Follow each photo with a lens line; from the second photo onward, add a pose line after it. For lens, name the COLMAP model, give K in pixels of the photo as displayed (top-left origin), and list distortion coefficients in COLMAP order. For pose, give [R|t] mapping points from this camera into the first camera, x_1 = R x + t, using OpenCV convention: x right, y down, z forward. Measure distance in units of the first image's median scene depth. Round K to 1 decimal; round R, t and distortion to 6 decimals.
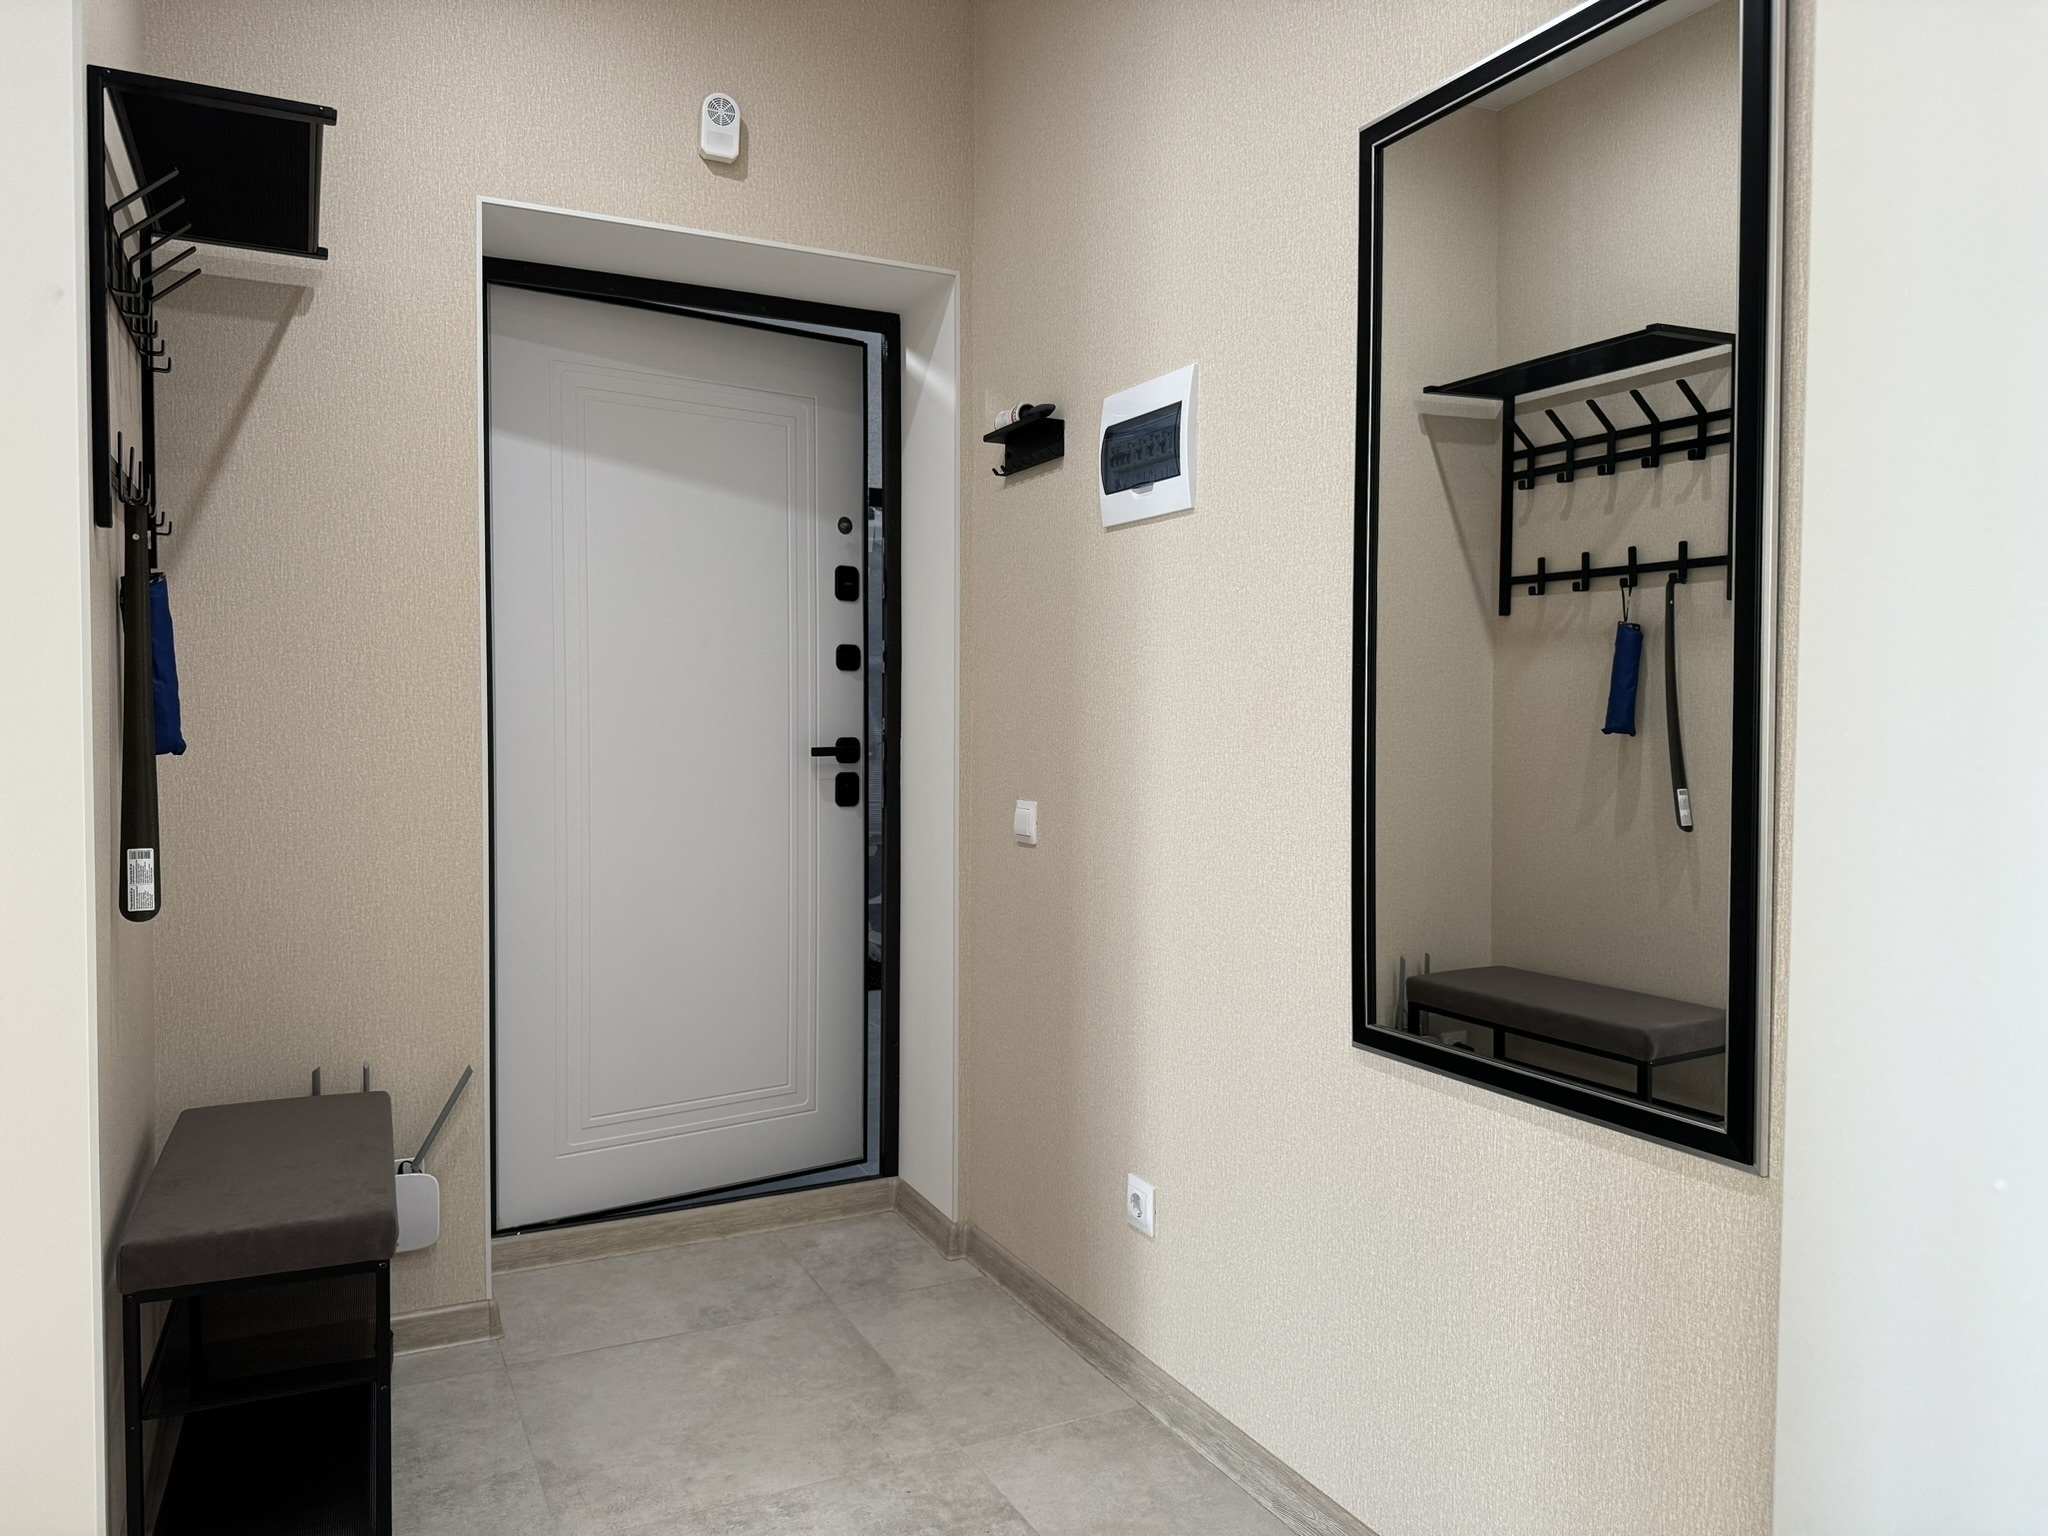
lens RADIAL K [[1438.1, 0, 1023.1], [0, 1438.1, 769.6], [0, 0, 1]] dist [0.042537, -0.057729]
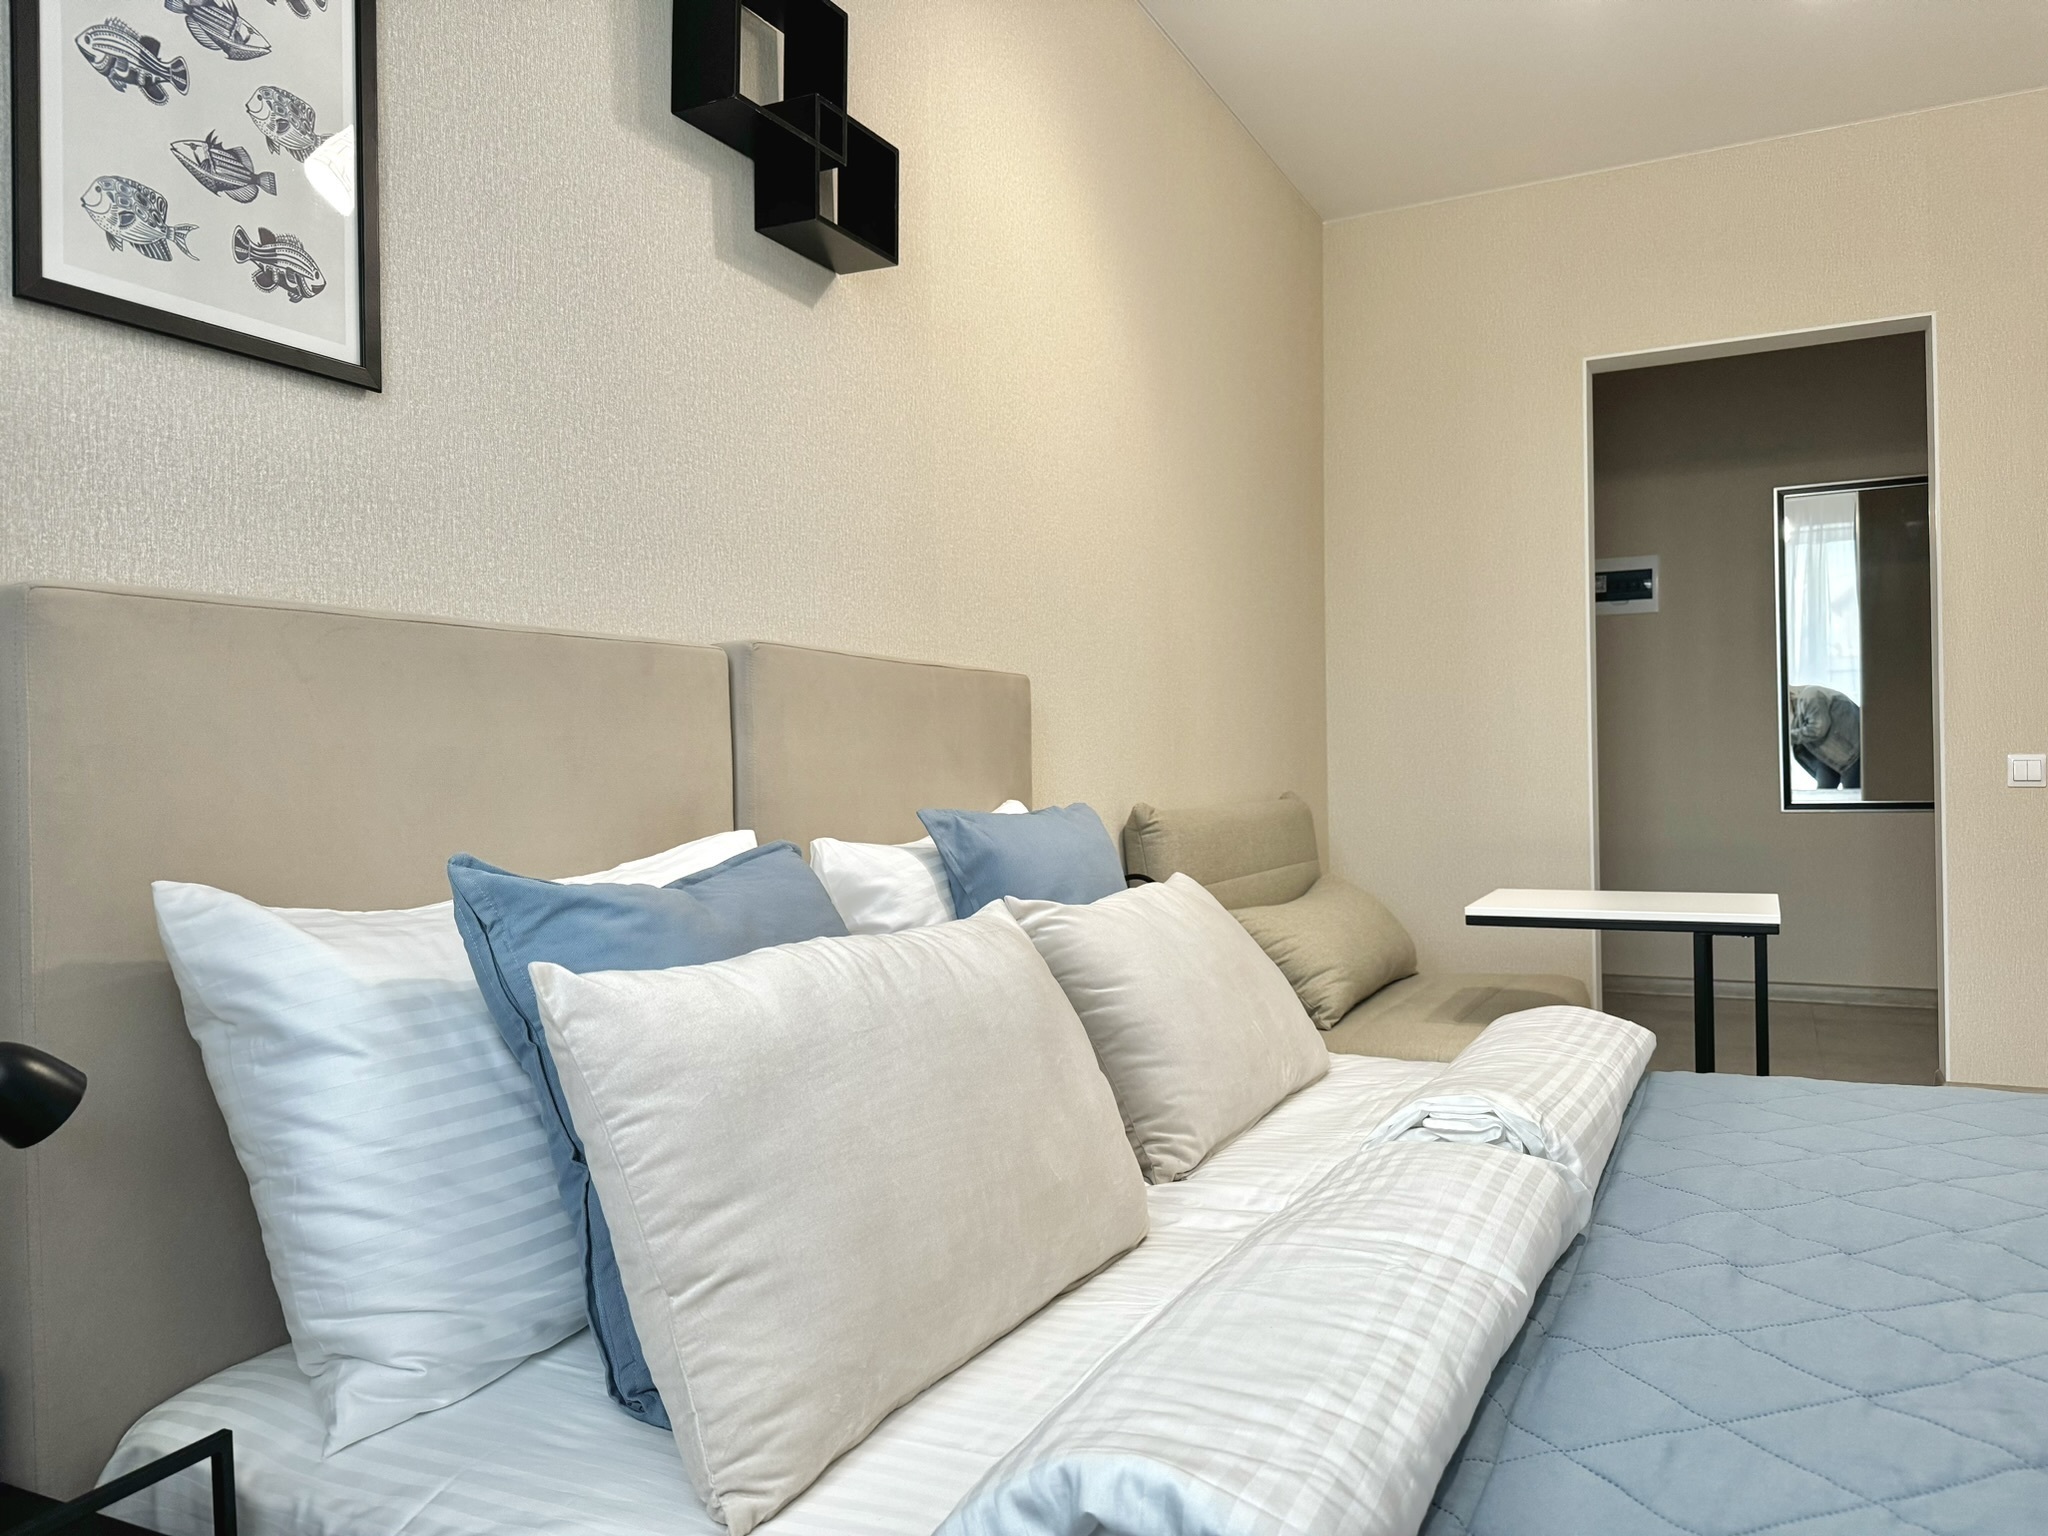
lens RADIAL K [[1438.1, 0, 1028.8], [0, 1438.1, 767.4], [0, 0, 1]] dist [0.042537, -0.057729]
pose [[-0.593135, -0.006969, 0.805073, -0.557973], [0.037180, 0.998659, 0.036036, 0.514060], [-0.804244, 0.051307, -0.592081, 1.207616]]
